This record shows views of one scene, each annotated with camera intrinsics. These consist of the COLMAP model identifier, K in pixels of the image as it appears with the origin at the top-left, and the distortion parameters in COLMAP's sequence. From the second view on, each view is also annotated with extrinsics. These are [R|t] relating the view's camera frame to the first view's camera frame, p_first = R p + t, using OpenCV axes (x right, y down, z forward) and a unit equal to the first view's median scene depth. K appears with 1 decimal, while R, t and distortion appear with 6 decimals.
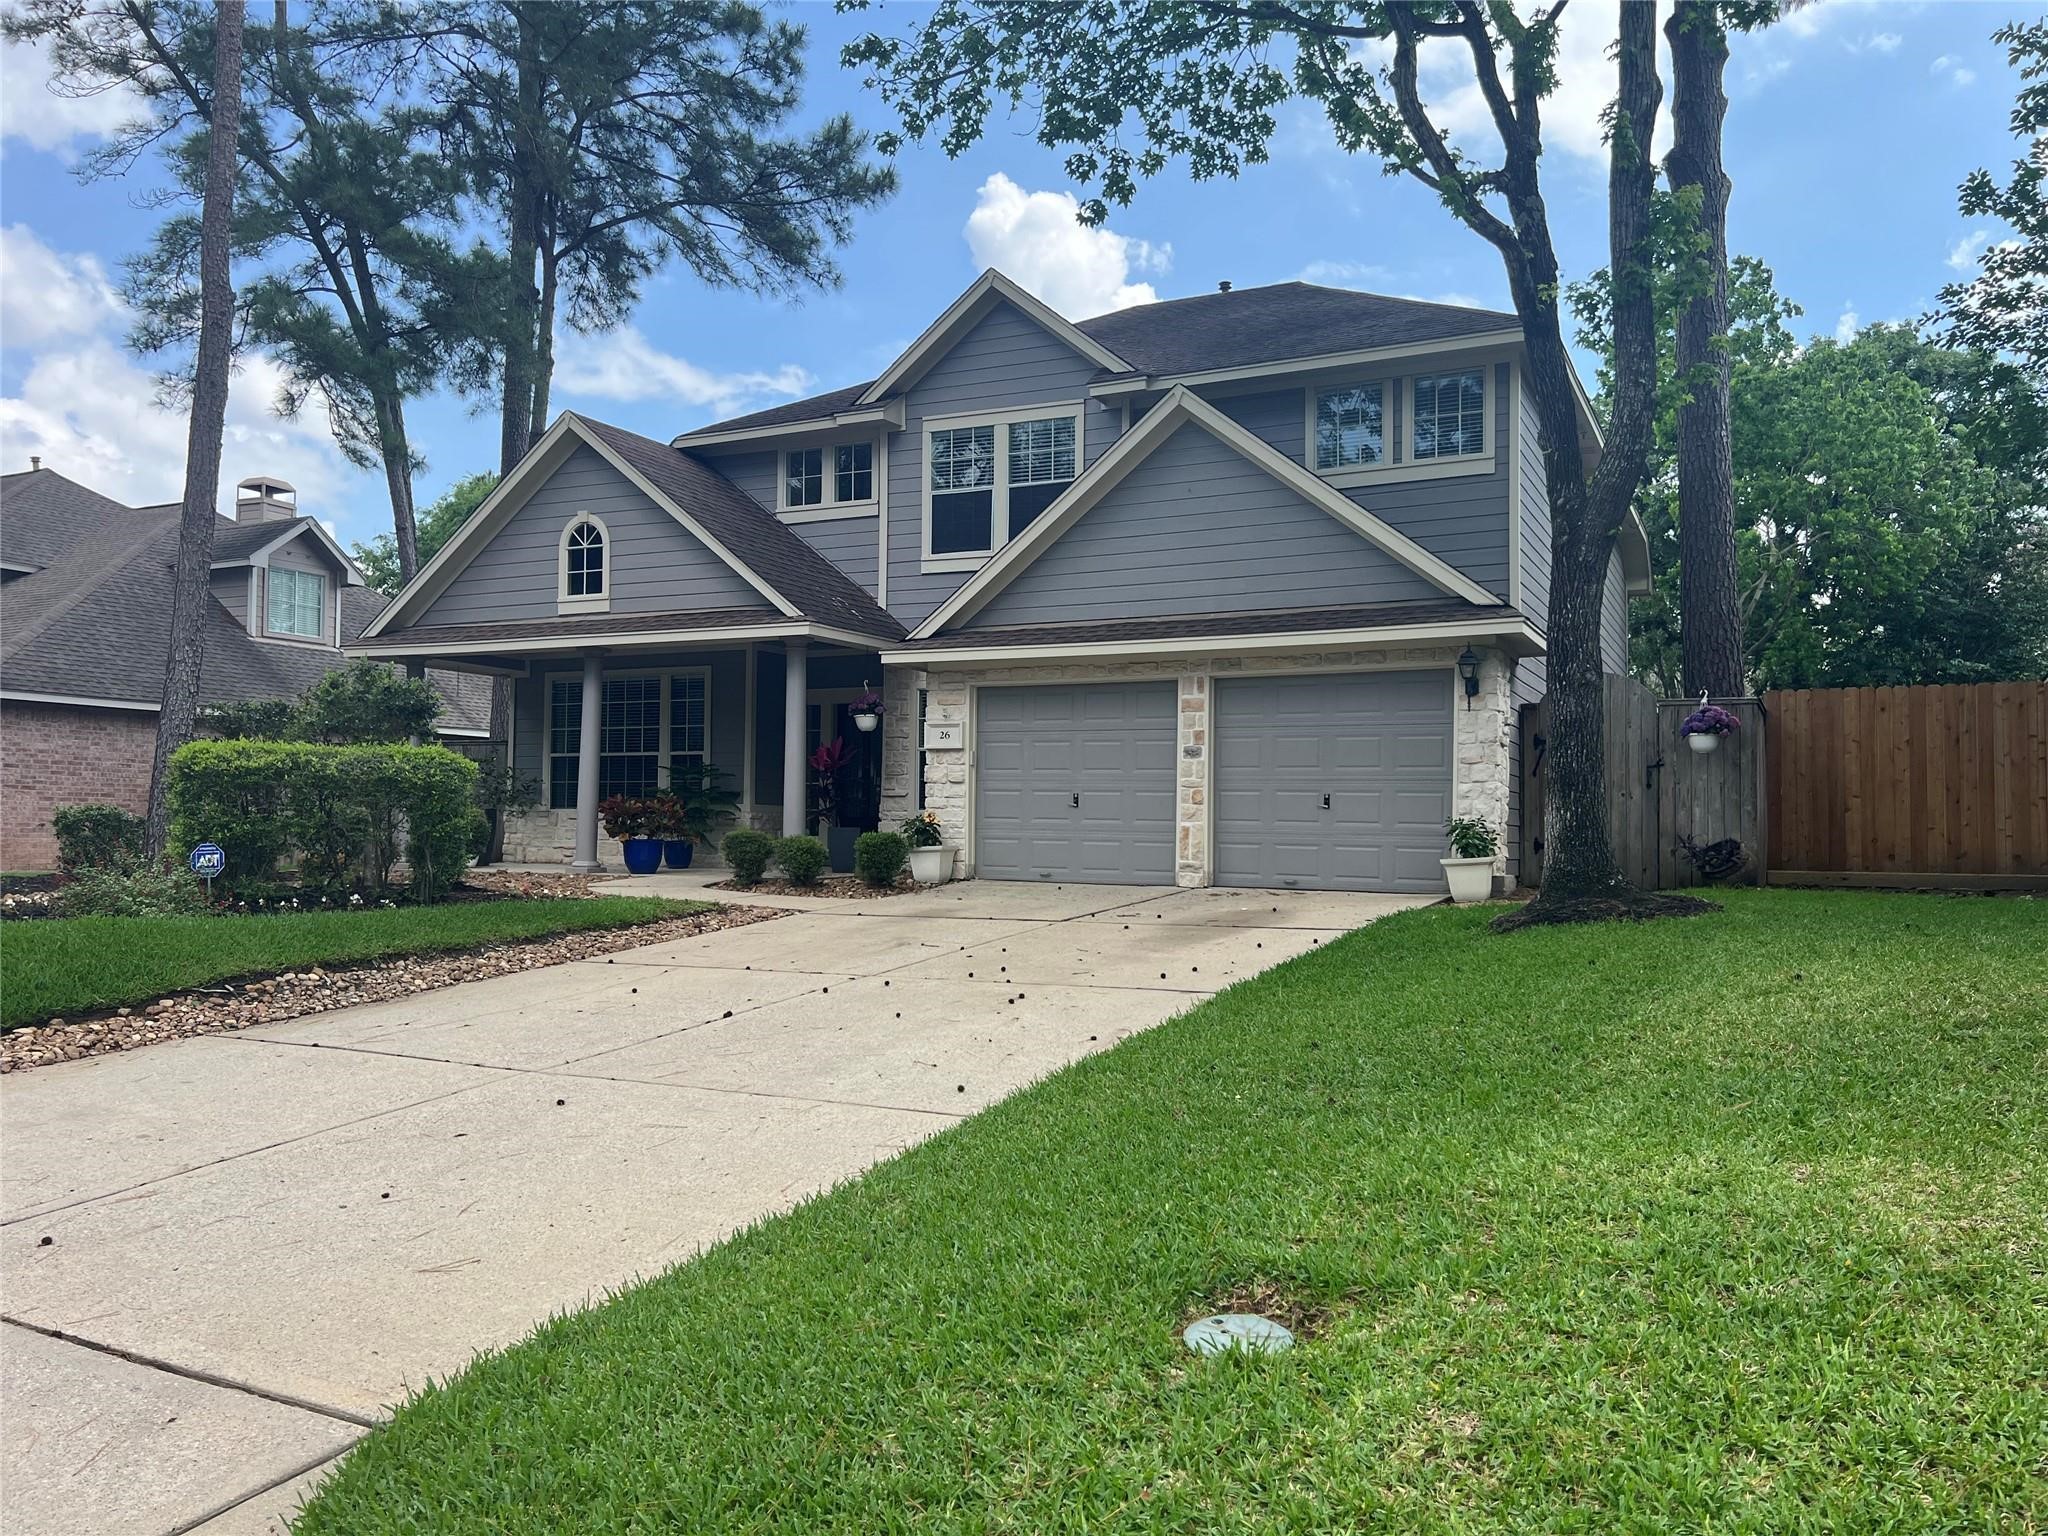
lens RADIAL K [[1534.1, 0, 1024.0], [0, 1534.1, 768.0], [0, 0, 1]] dist [0.037411, -0.002497]
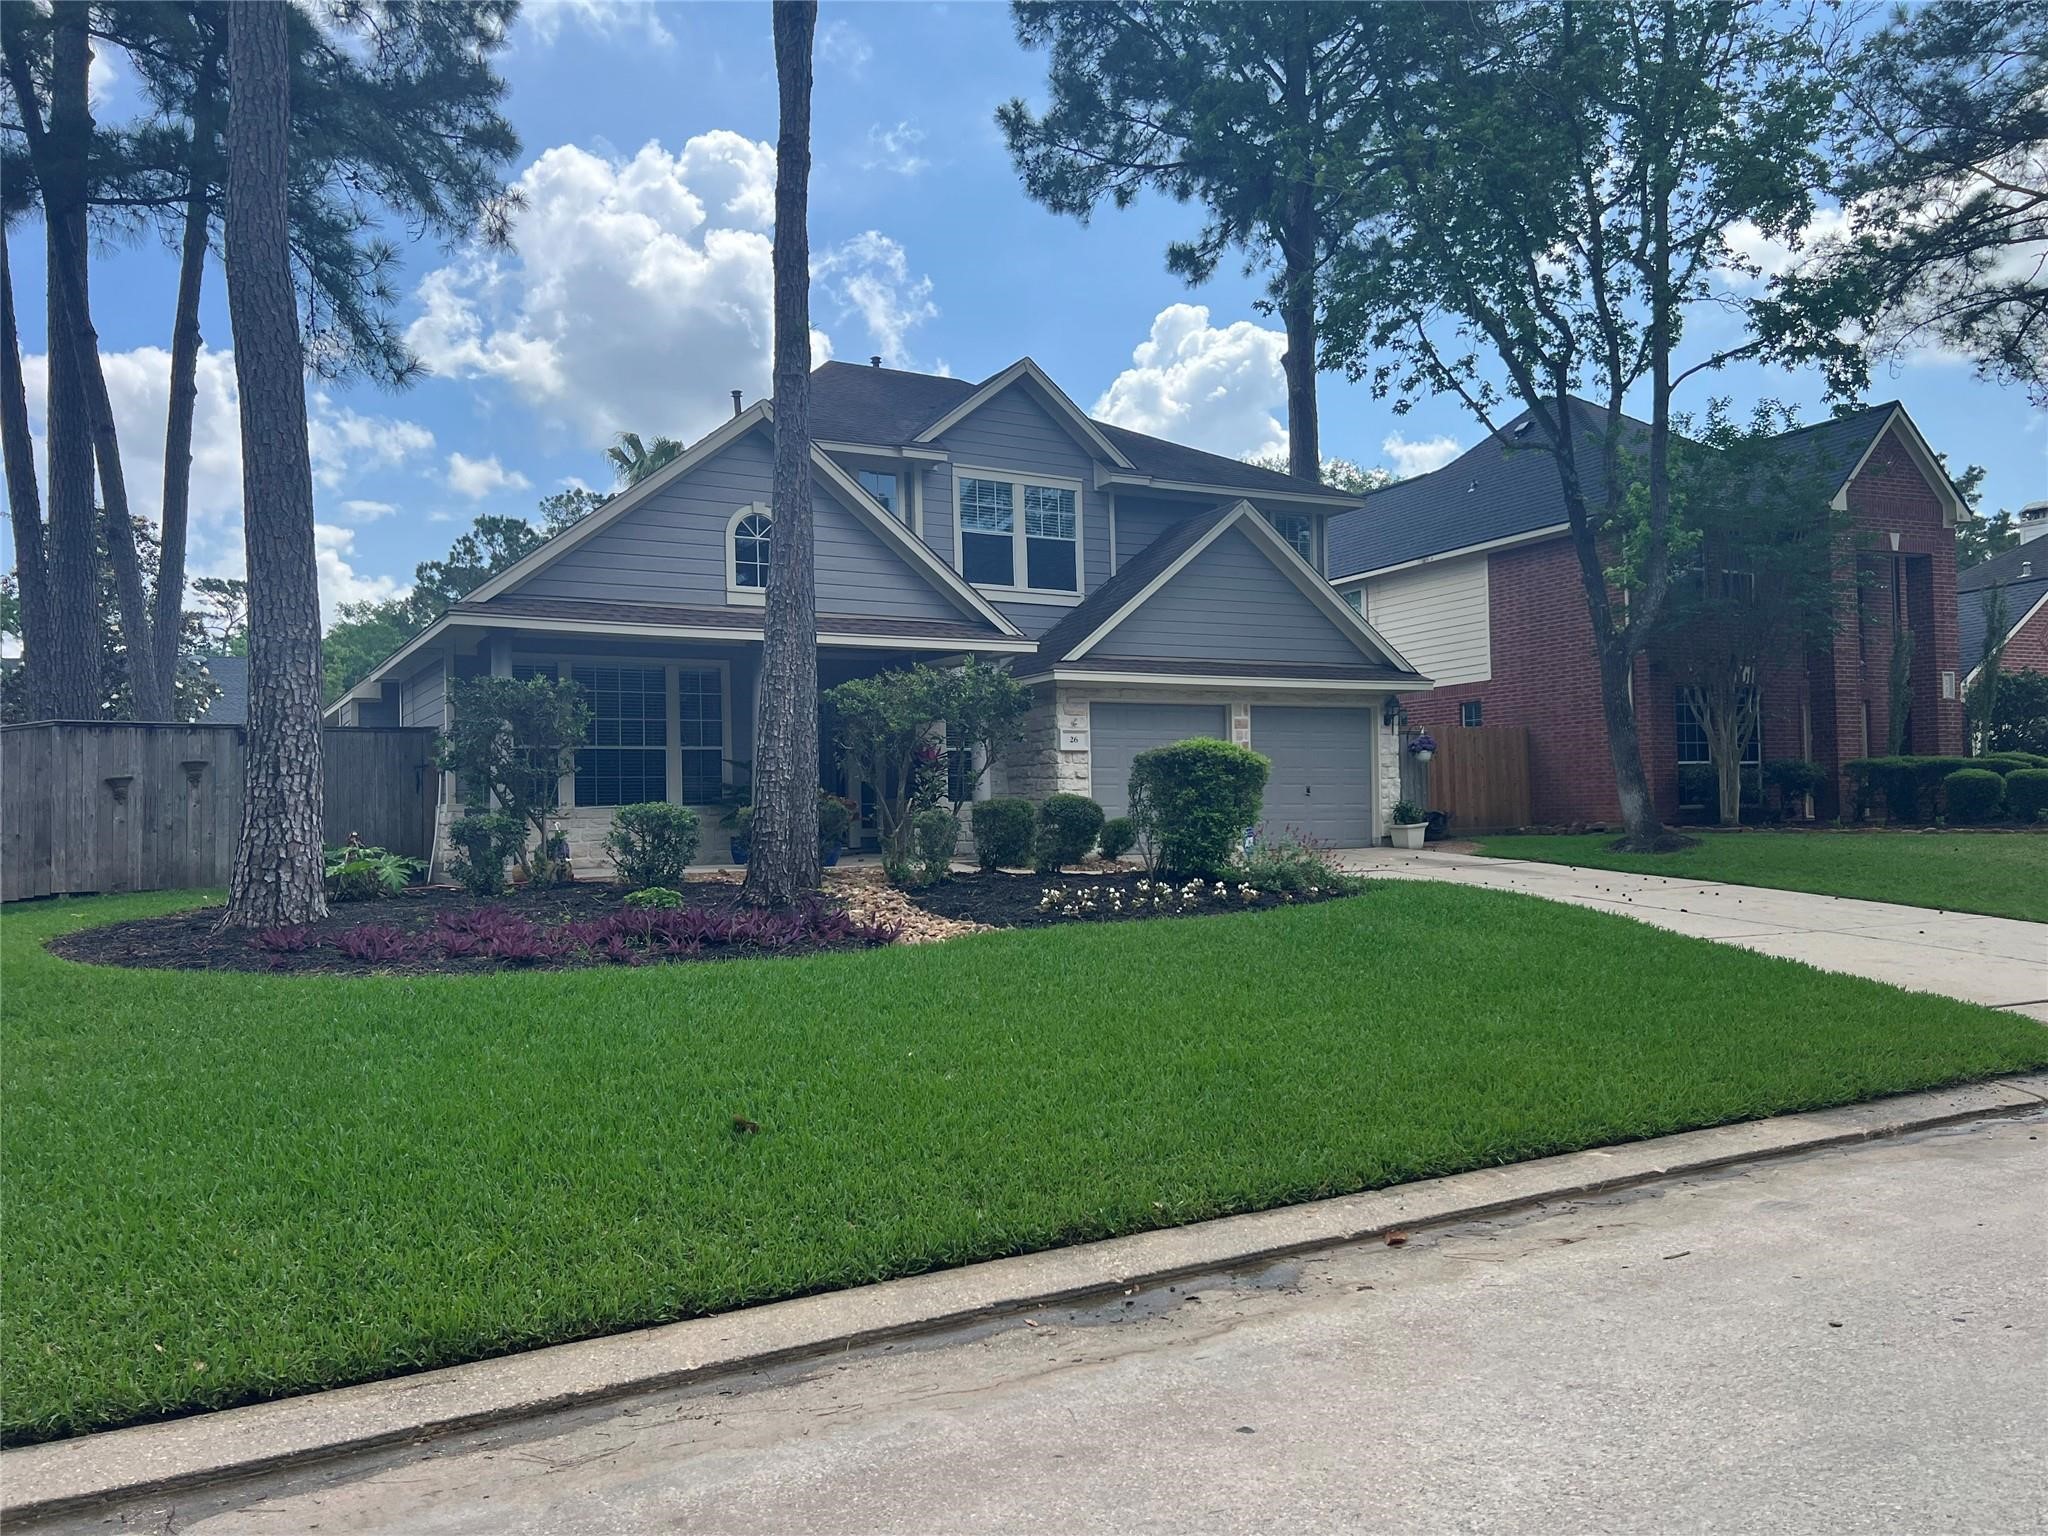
lens RADIAL K [[1523.2, 0, 1024.0], [0, 1523.2, 768.0], [0, 0, 1]] dist [0.047217, -0.002588]
pose [[0.572705, 0.006118, 0.819739, -1.011877], [-0.007817, 0.999967, -0.002003, 0.003916], [-0.819724, -0.005261, 0.572734, 0.305591]]
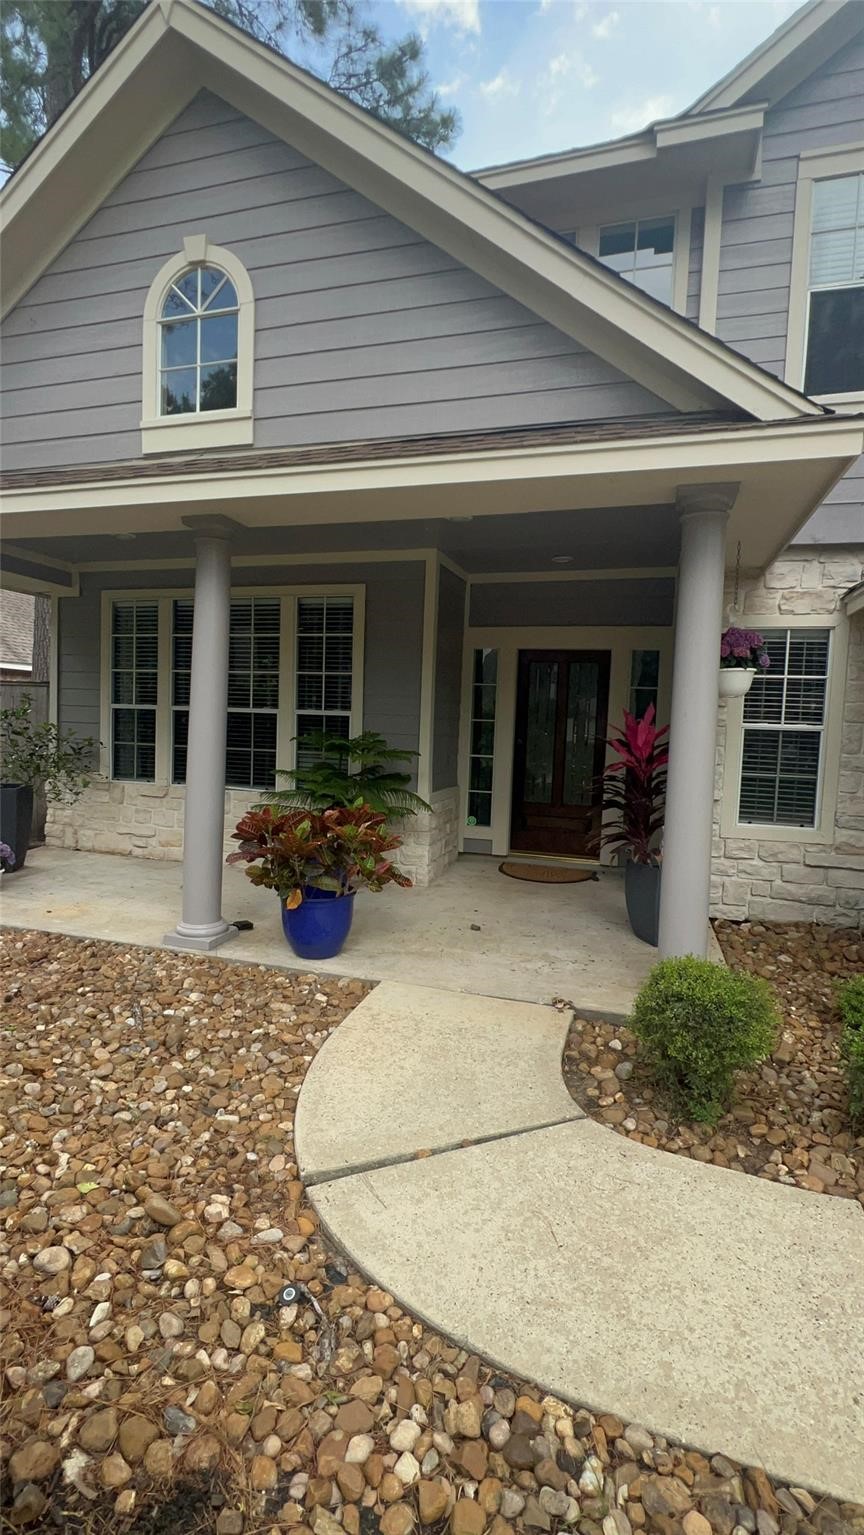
lens RADIAL K [[713.3, 0, 421.5], [0, 713.3, 768.2], [0, 0, 1]] dist [0.000589, 0.000148]
pose [[0.988463, 0.015912, 0.150622, -0.251090], [-0.031907, 0.994026, 0.104379, -0.022192], [-0.148062, -0.107980, 0.983066, 0.758771]]
